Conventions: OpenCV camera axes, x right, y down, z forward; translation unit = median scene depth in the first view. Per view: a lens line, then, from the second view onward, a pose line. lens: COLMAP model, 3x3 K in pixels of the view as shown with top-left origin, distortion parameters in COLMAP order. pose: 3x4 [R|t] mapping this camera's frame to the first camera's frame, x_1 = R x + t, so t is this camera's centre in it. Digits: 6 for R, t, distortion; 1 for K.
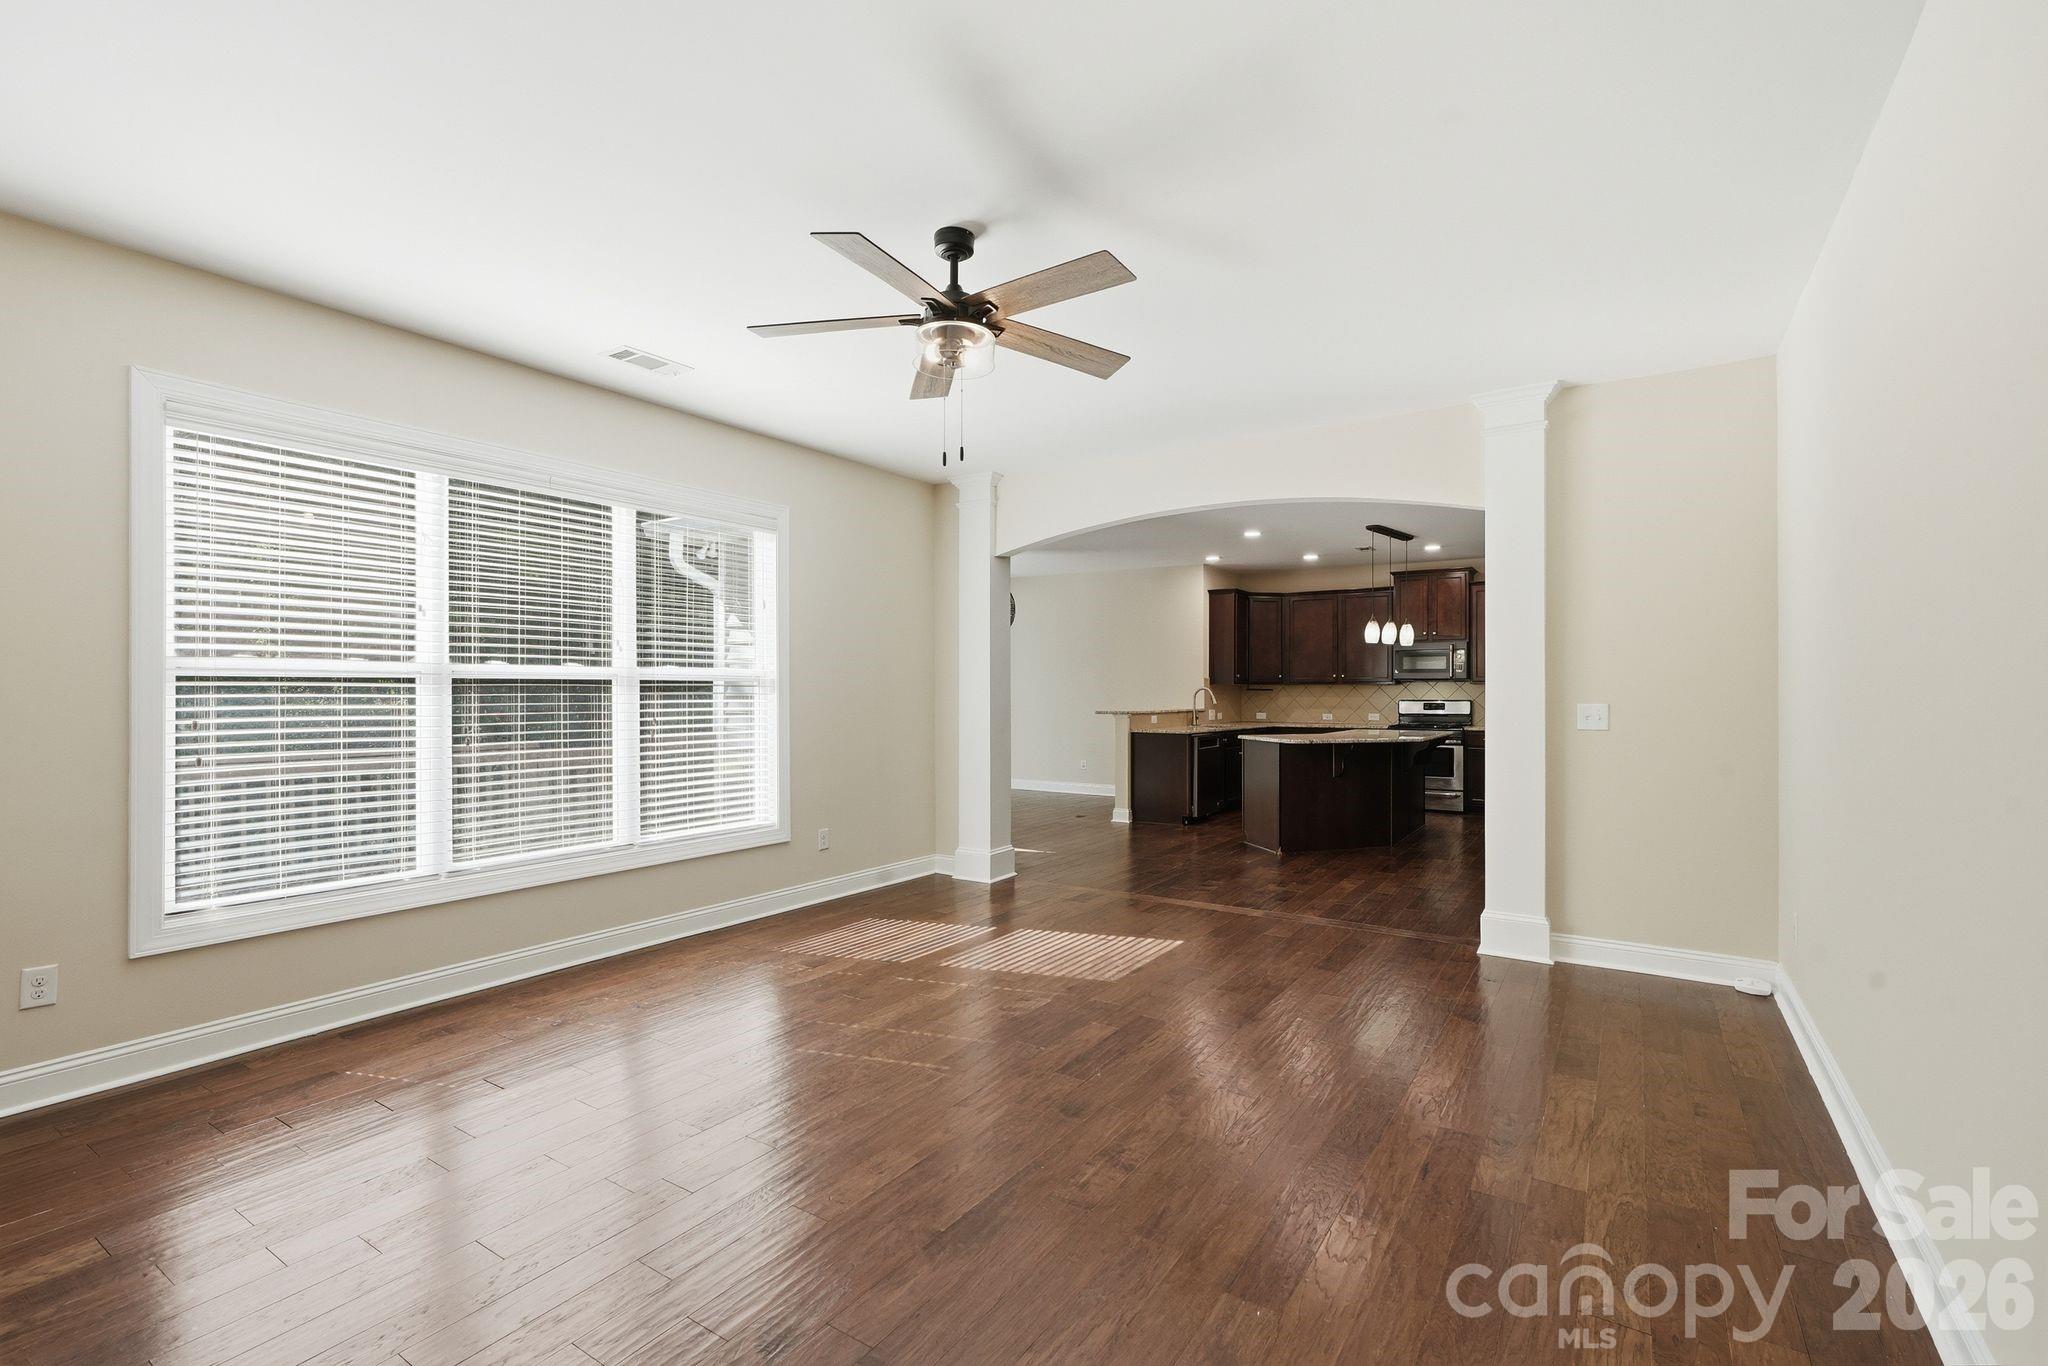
lens RADIAL K [[863.4, 0, 1021.0], [0, 863.4, 688.0], [0, 0, 1]] dist [-0.000026, -0.000787]
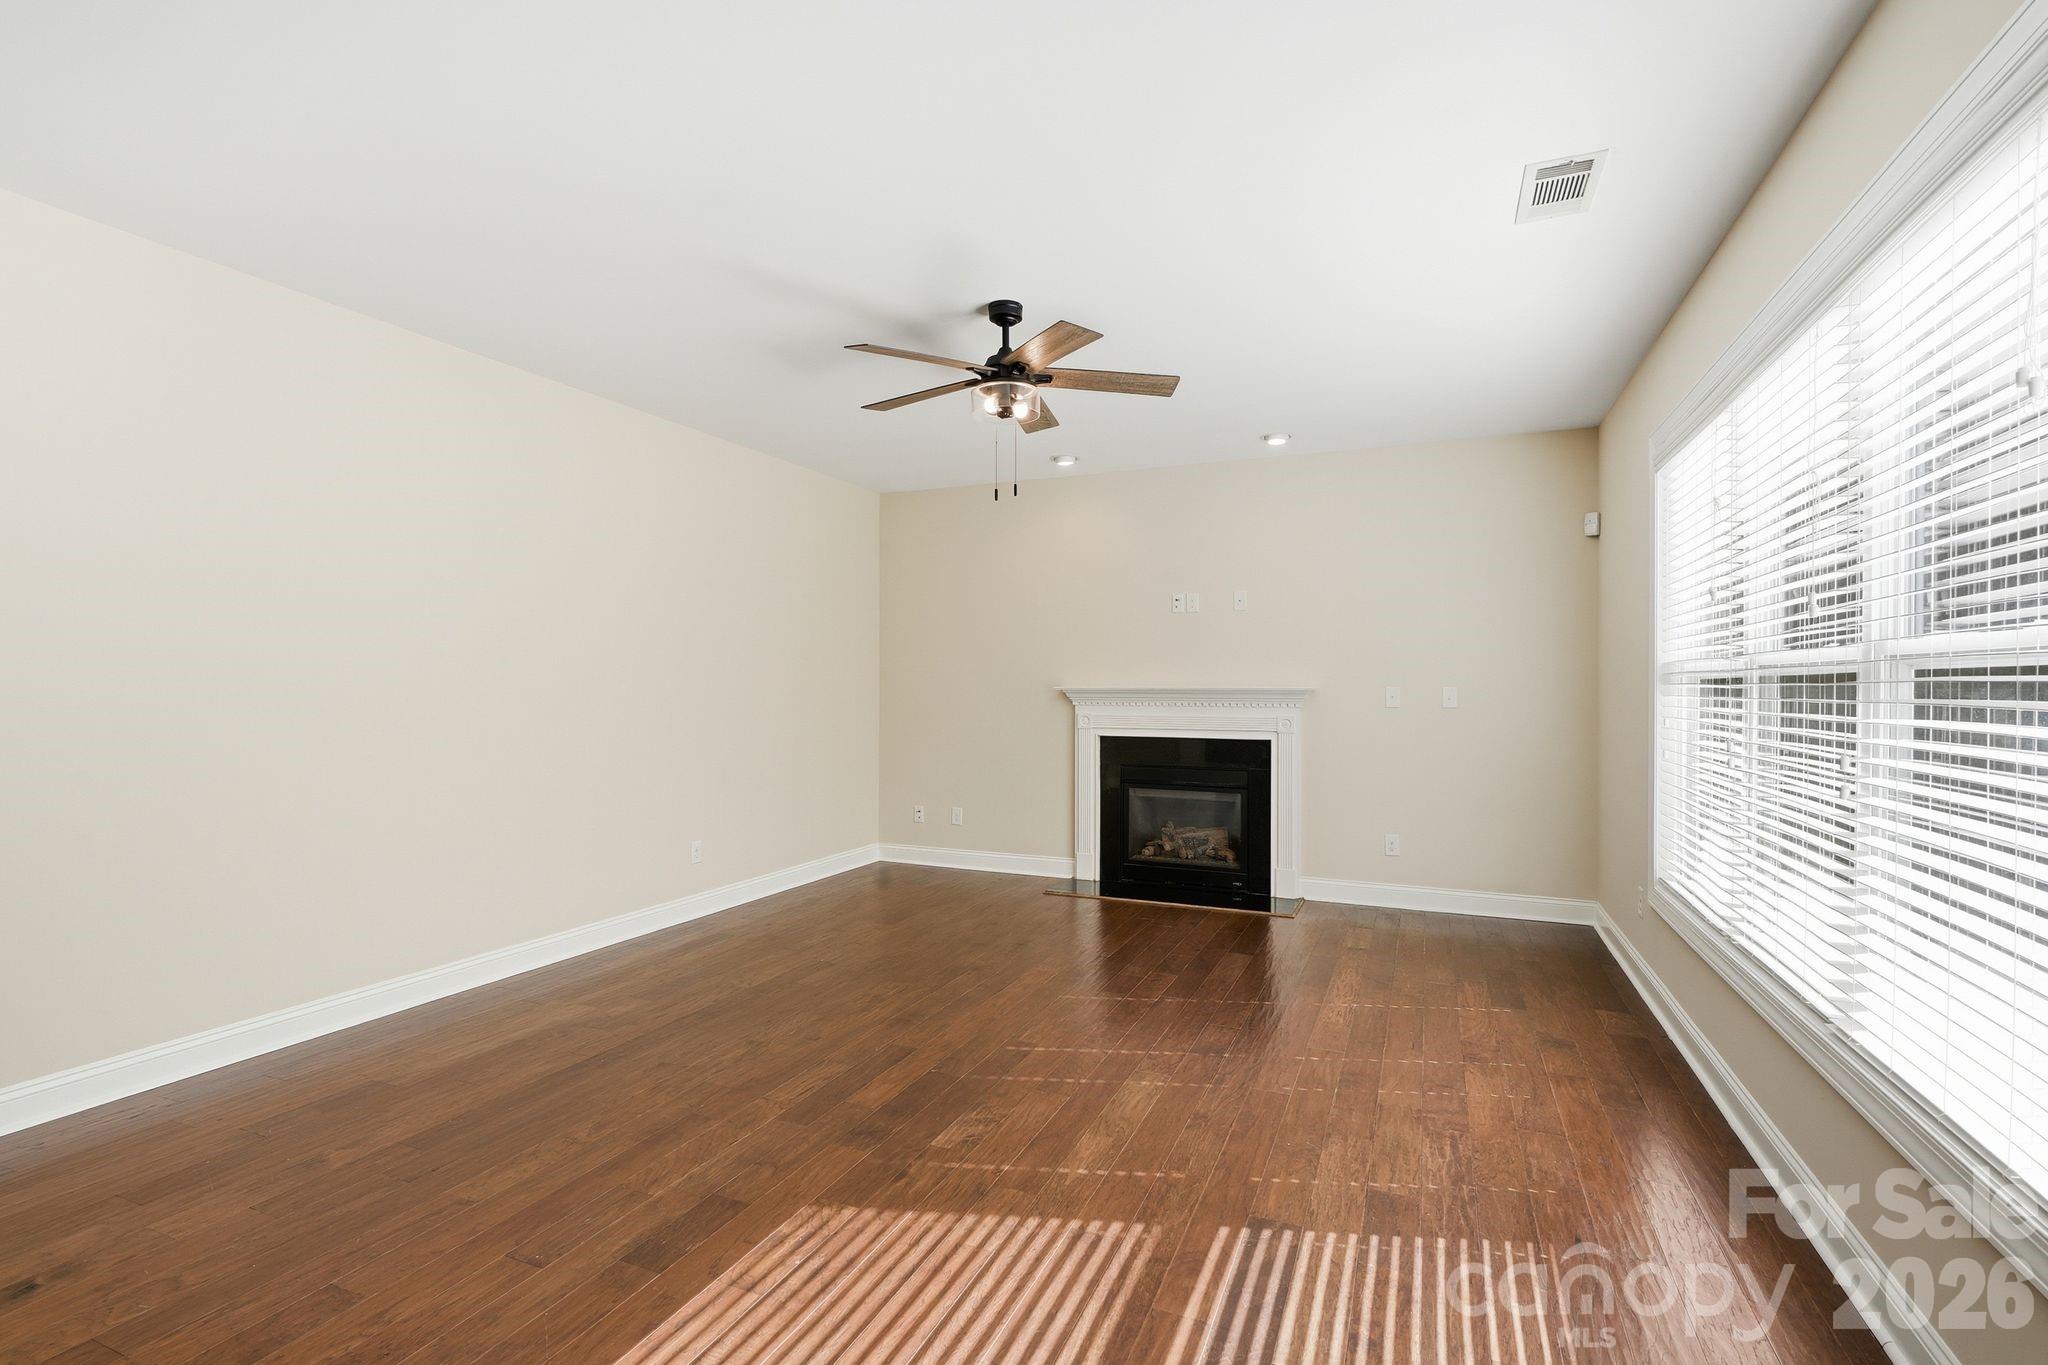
lens RADIAL K [[863.4, 0, 1023.7], [0, 863.4, 687.1], [0, 0, 1]] dist [-0.000026, -0.000787]
pose [[-0.987440, -0.001609, -0.157988, 0.068965], [-0.000672, 0.999982, -0.005983, 0.002798], [0.157995, -0.005802, -0.987423, 1.662490]]
